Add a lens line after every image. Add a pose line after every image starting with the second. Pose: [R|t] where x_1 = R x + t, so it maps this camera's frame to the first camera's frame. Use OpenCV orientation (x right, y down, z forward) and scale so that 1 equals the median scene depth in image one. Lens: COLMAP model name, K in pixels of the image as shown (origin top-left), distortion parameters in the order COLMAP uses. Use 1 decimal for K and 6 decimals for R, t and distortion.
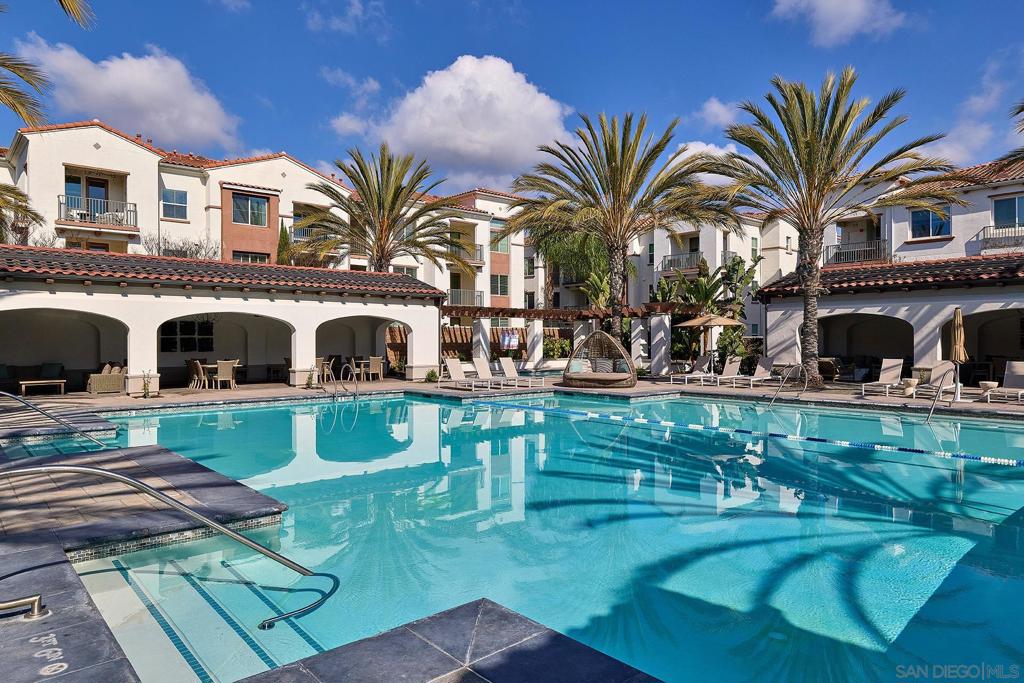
lens RADIAL K [[656.2, 0, 510.7], [0, 656.2, 343.9], [0, 0, 1]] dist [0.005003, 0.001534]
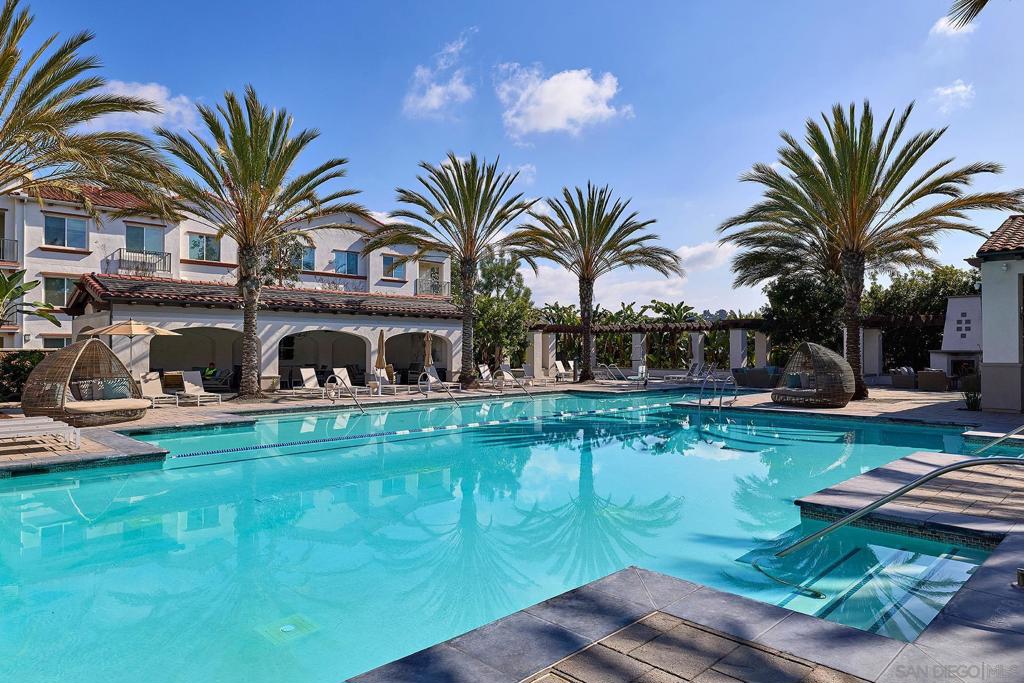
lens RADIAL K [[656.2, 0, 510.2], [0, 656.2, 341.2], [0, 0, 1]] dist [0.005003, 0.001534]
pose [[-0.067319, 0.017728, 0.997574, -0.550334], [0.006040, 0.999831, -0.017360, -0.003361], [-0.997713, 0.004857, -0.067415, 0.596086]]
